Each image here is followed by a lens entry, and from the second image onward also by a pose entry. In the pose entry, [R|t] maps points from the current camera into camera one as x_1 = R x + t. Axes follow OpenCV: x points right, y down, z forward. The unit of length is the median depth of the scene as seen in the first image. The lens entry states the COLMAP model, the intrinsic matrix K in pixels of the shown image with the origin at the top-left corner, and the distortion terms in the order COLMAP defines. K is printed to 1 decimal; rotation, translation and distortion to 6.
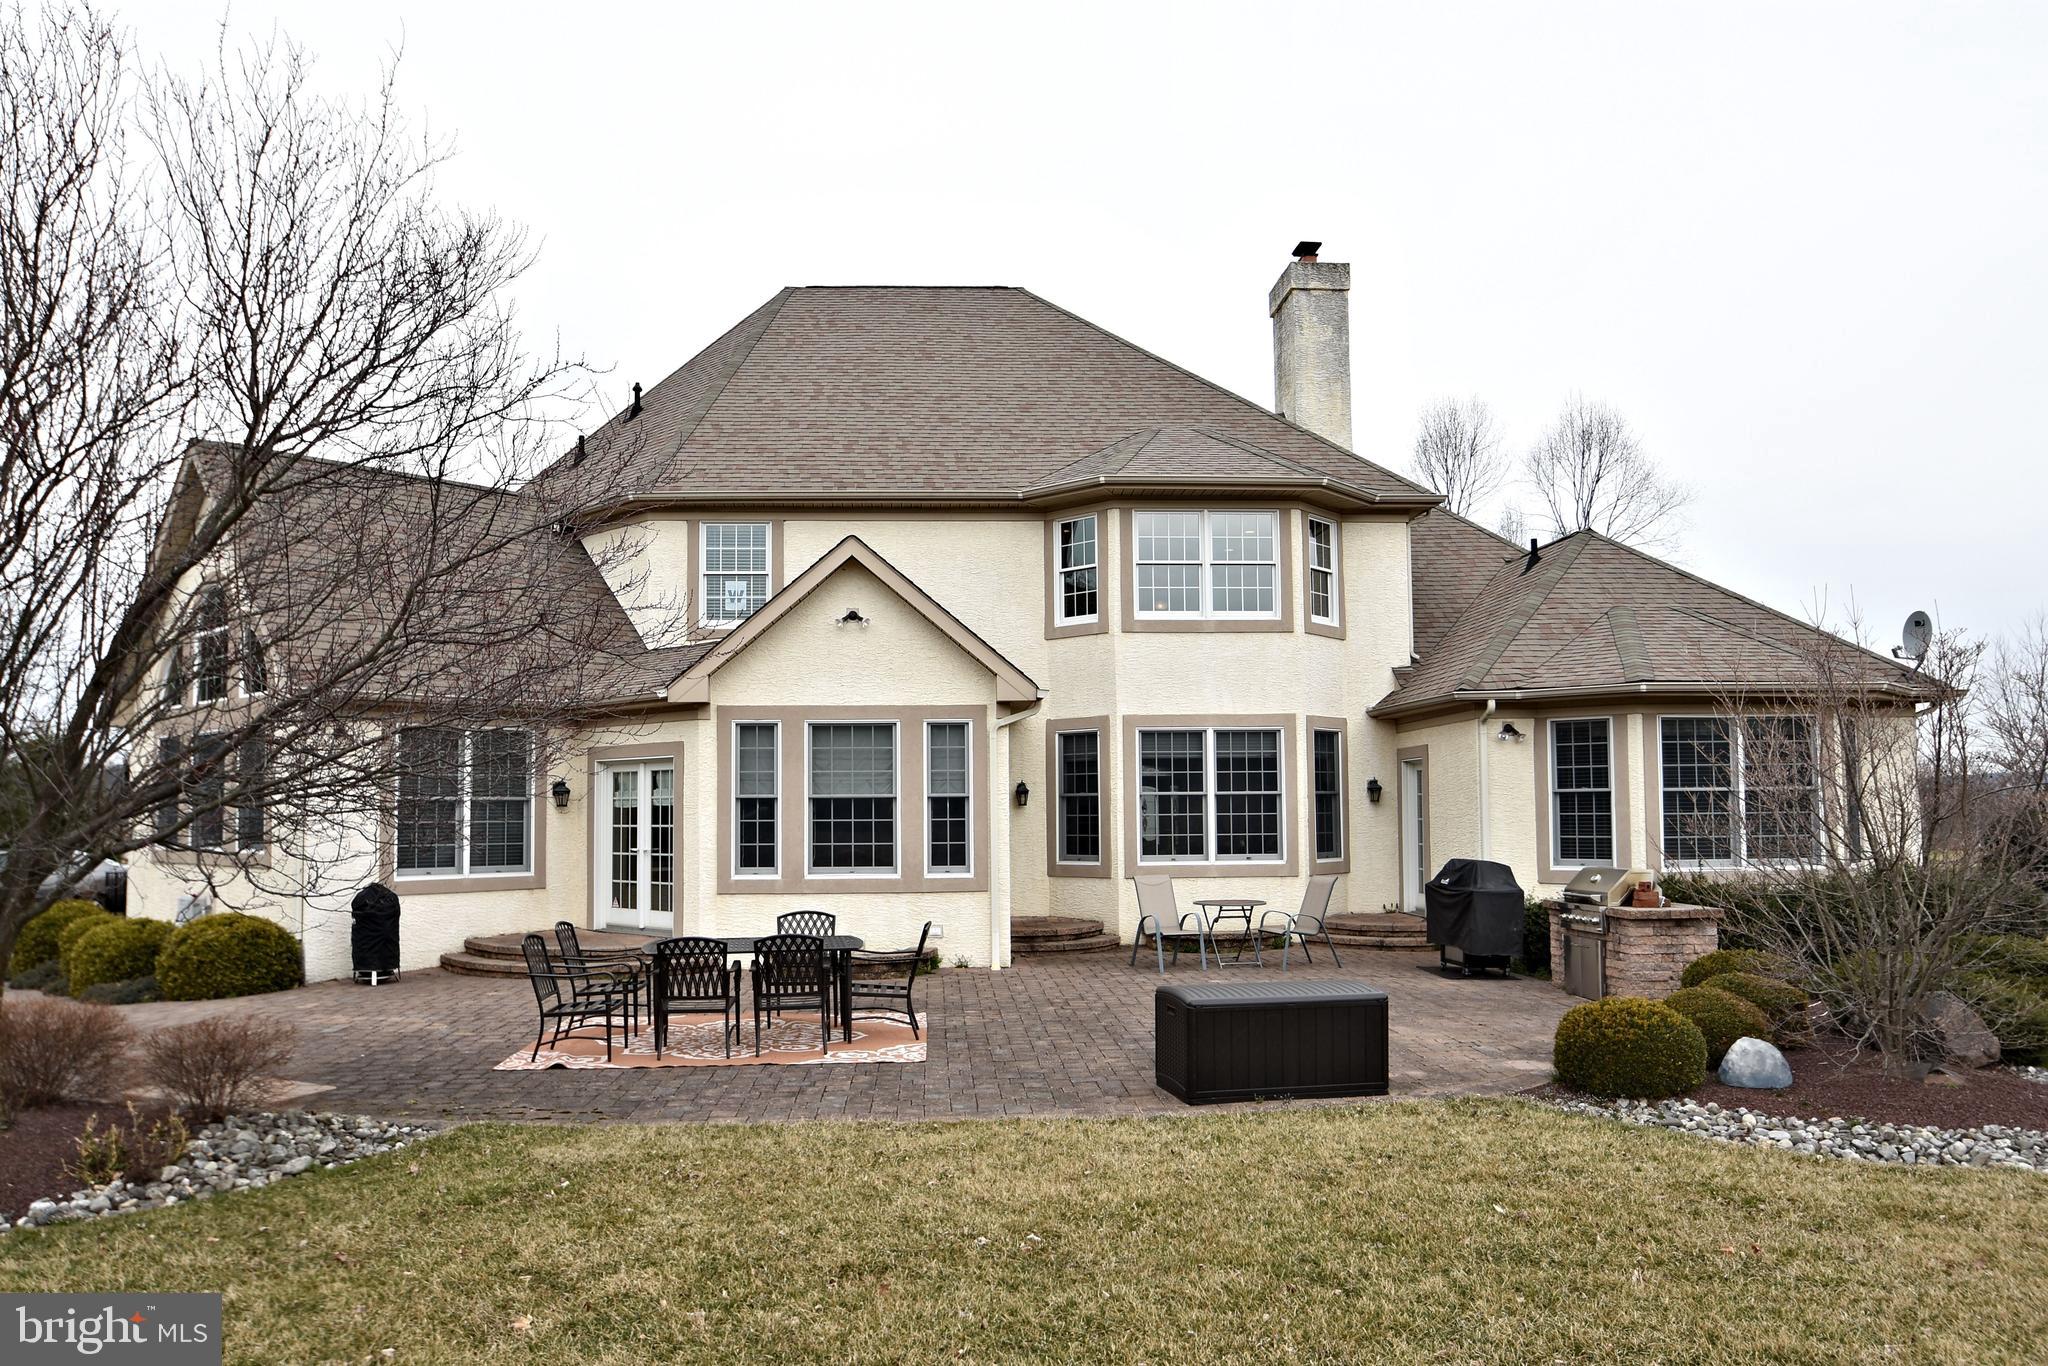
lens RADIAL K [[1407.7, 0, 1024.4], [0, 1407.7, 679.7], [0, 0, 1]] dist [-0.028871, -0.000153]
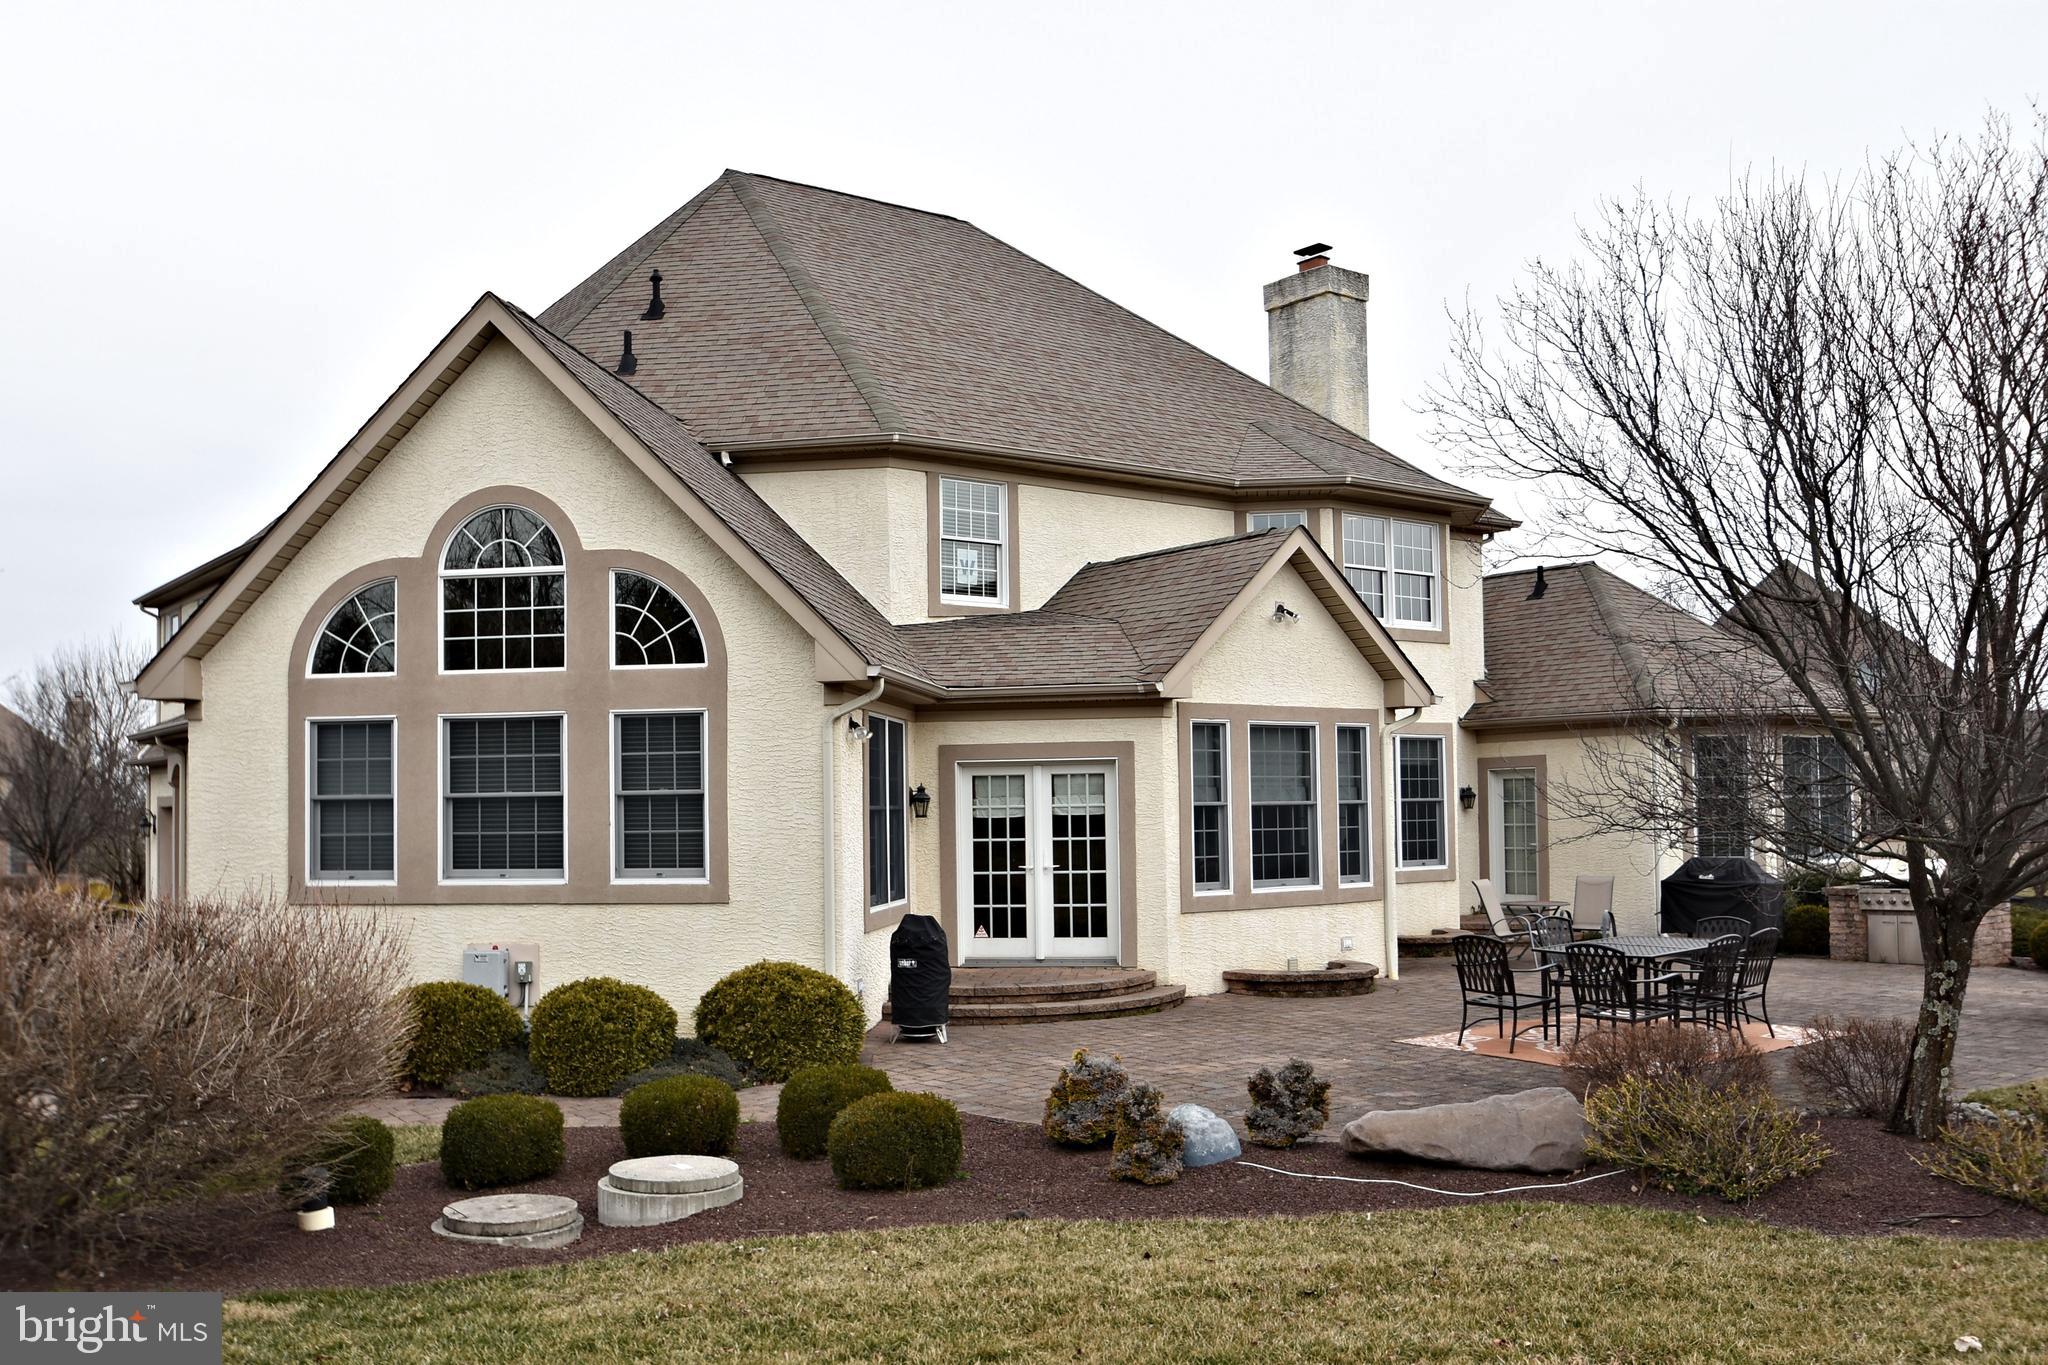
lens RADIAL K [[1688.1, 0, 1023.8], [0, 1688.1, 689.8], [0, 0, 1]] dist [-0.048432, -0.001561]
pose [[0.841928, 0.034622, 0.538479, -0.837123], [-0.043489, 0.999047, 0.003761, 0.010295], [-0.537835, -0.026584, 0.842631, 0.146776]]
